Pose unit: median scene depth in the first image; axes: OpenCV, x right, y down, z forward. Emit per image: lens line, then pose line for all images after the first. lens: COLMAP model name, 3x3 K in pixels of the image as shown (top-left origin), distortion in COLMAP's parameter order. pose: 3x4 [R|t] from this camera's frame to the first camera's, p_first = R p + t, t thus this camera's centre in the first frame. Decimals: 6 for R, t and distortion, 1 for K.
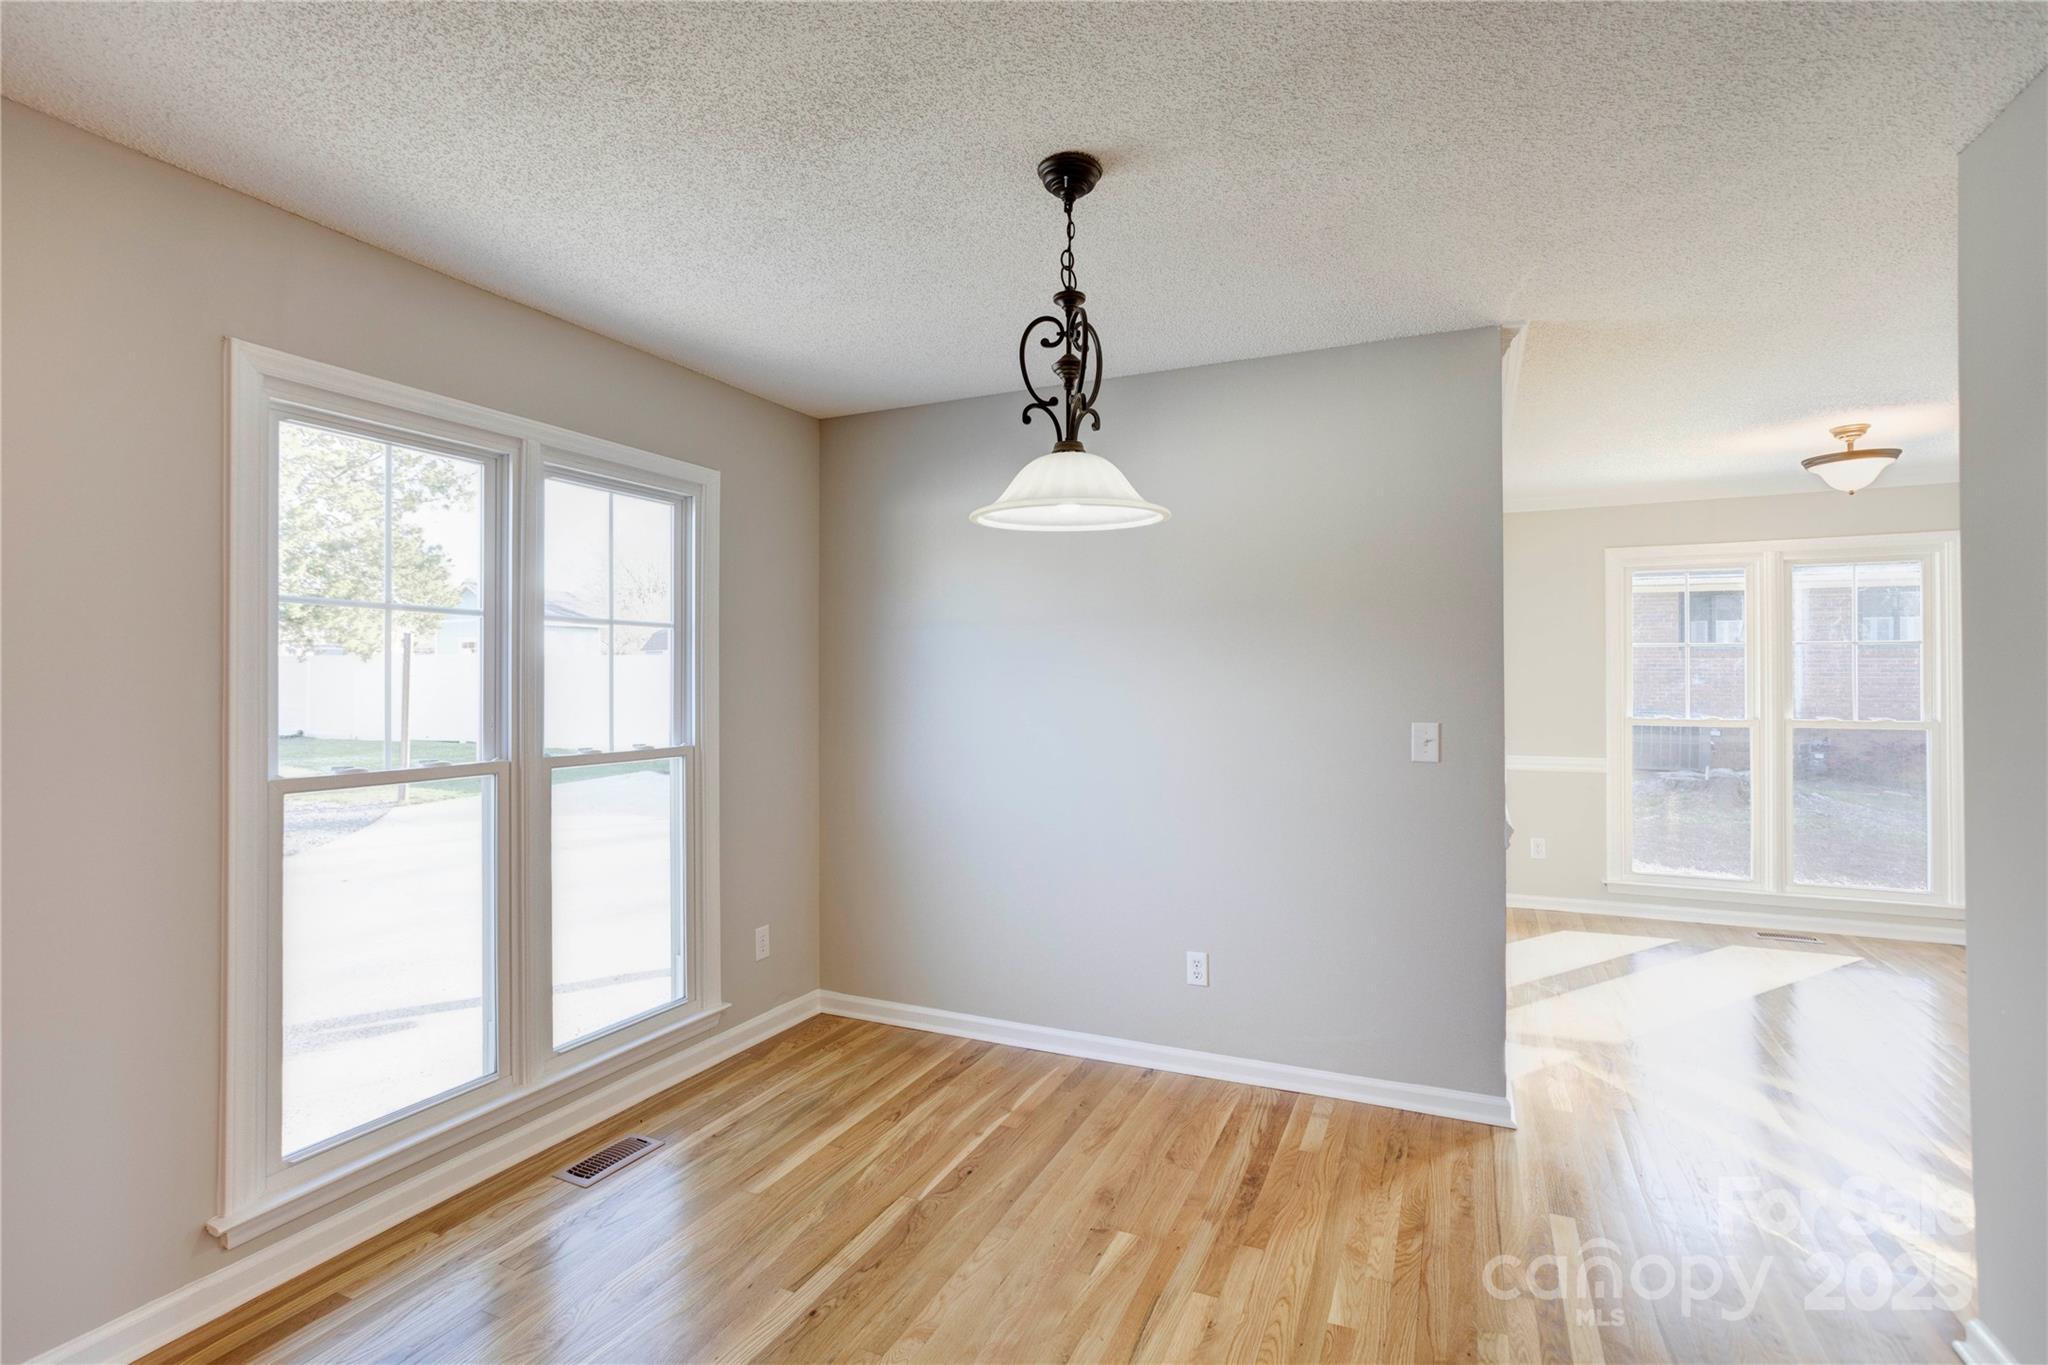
lens RADIAL K [[982.0, 0, 1003.6], [0, 982.0, 675.5], [0, 0, 1]] dist [0.001513, 0.001024]
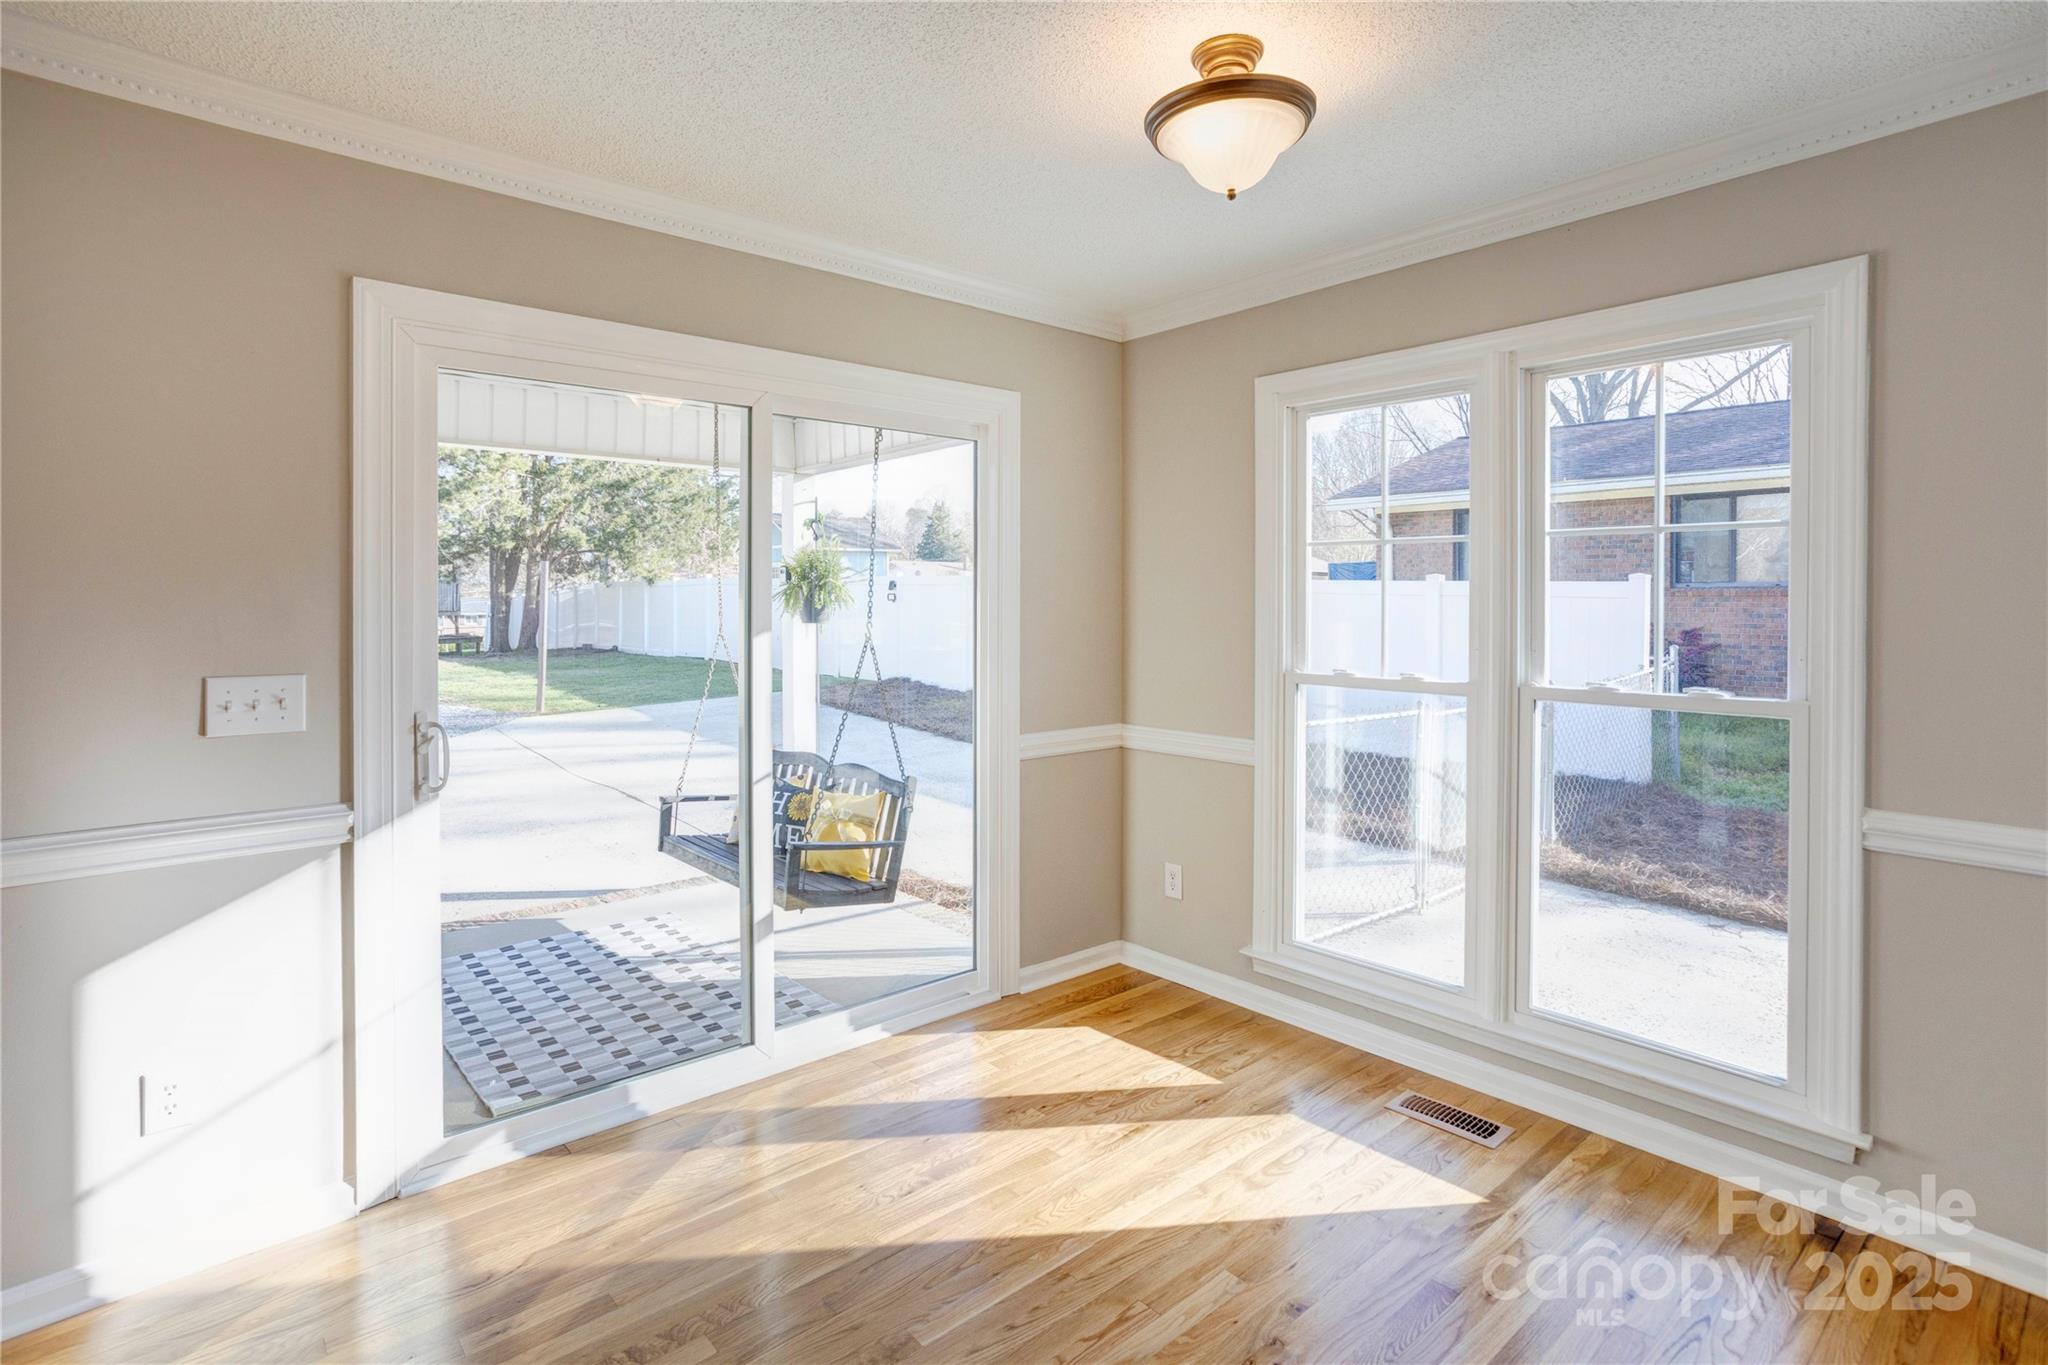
lens RADIAL K [[1012.1, 0, 956.2], [0, 1012.1, 615.0], [0, 0, 1]] dist [-0.011474, -0.000009]
pose [[0.909872, 0.005525, -0.414852, 1.141192], [0.001313, 0.999868, 0.016195, 0.000673], [0.414887, -0.015280, 0.909745, 0.633367]]
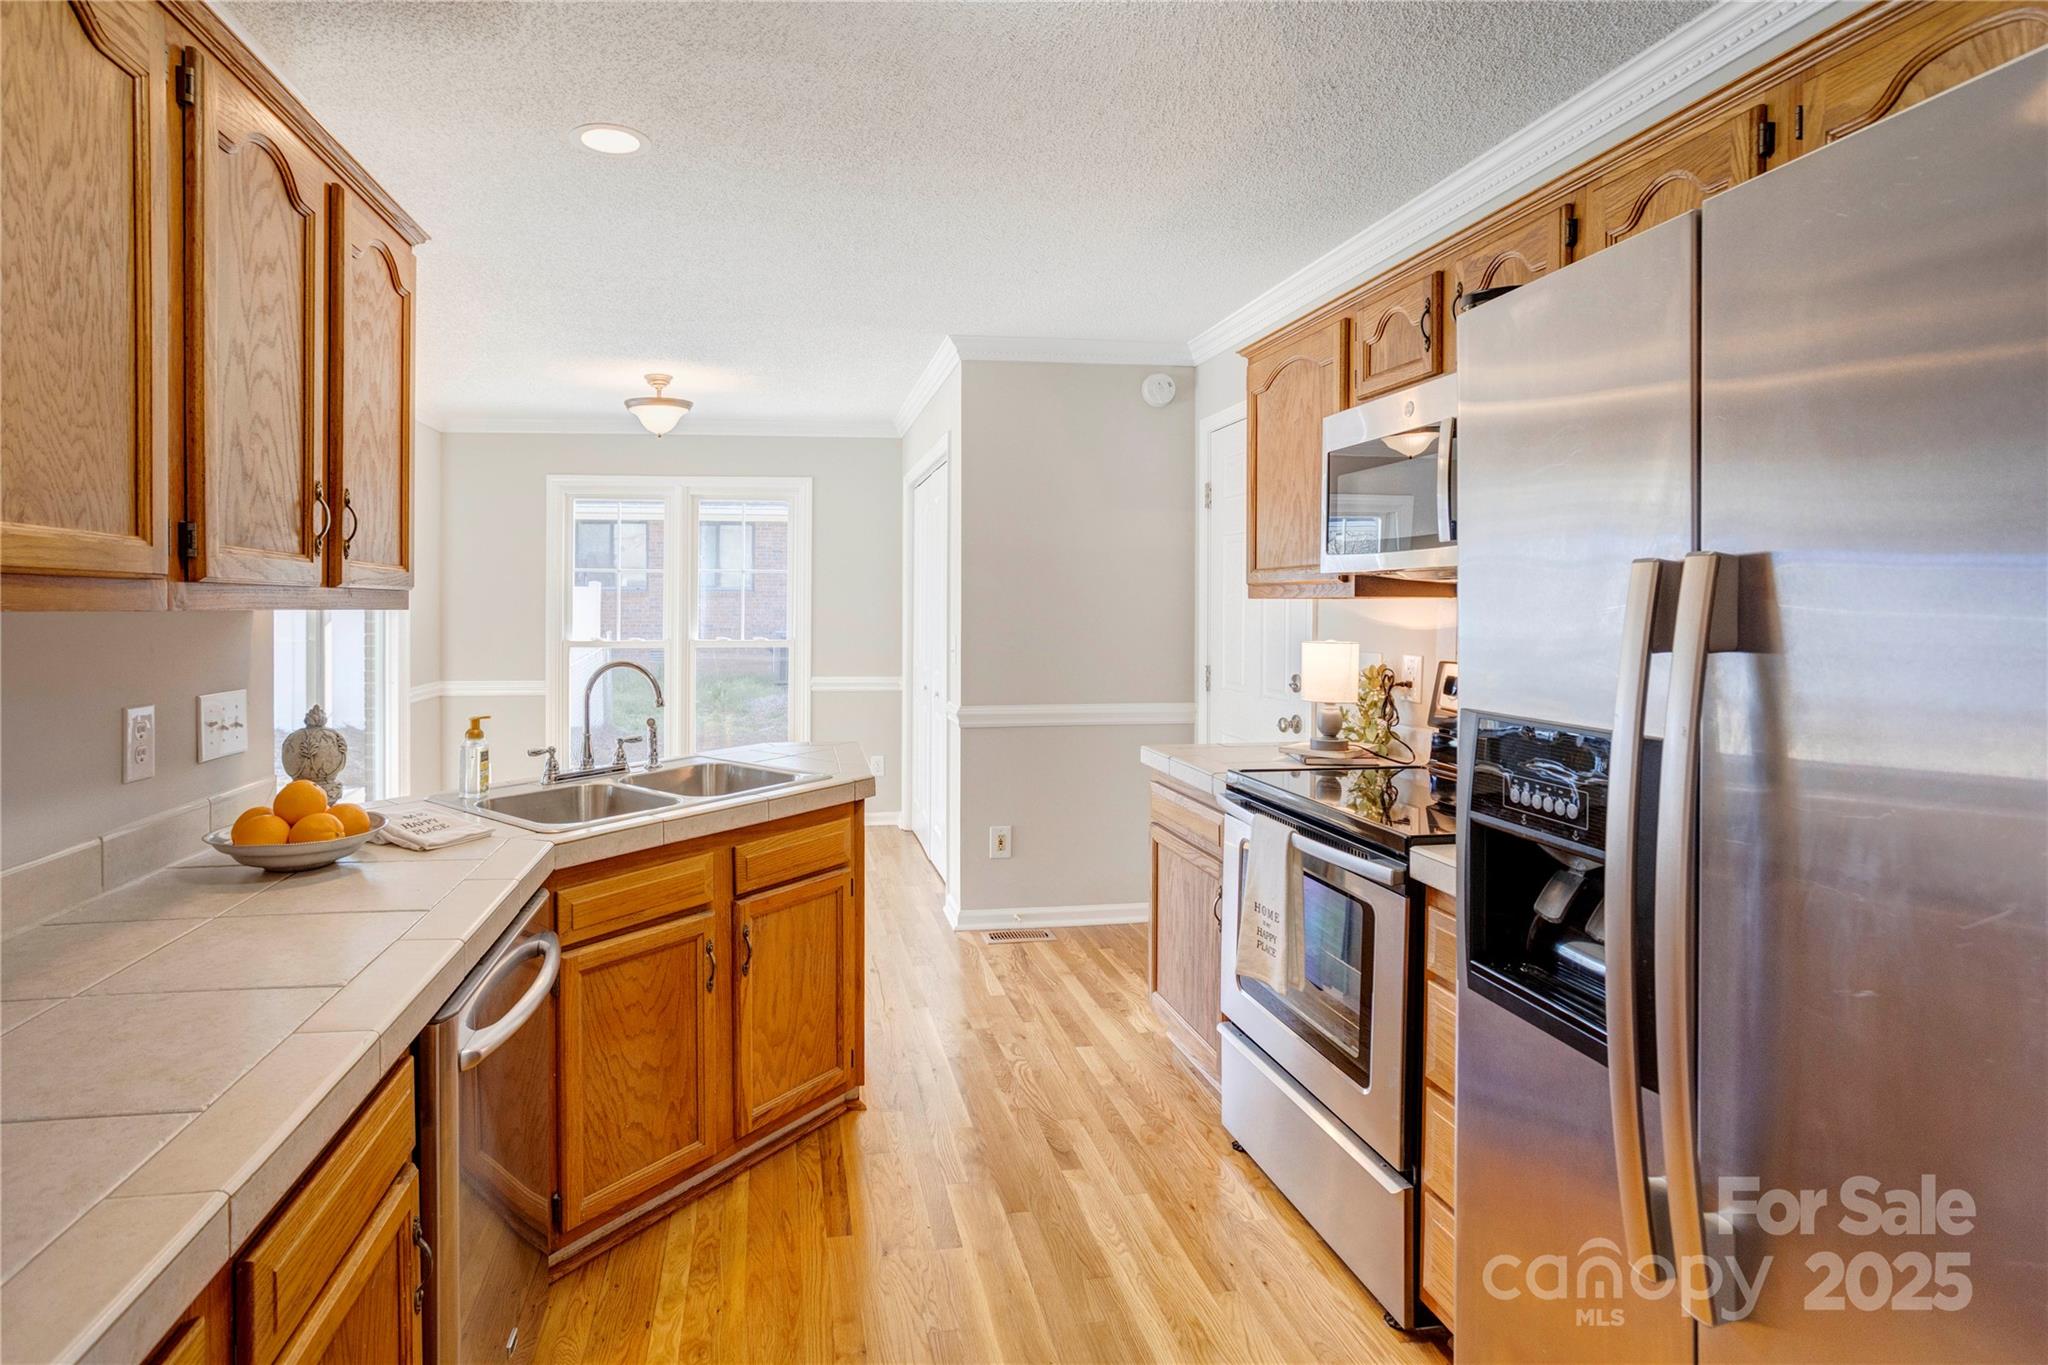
lens RADIAL K [[1012.1, 0, 956.2], [0, 1012.1, 615.0], [0, 0, 1]] dist [-0.011474, -0.000009]
pose [[0.819791, -0.002562, 0.572657, 0.592827], [-0.008717, 0.999818, 0.016952, -0.008262], [-0.572596, -0.018889, 0.819620, -0.153384]]
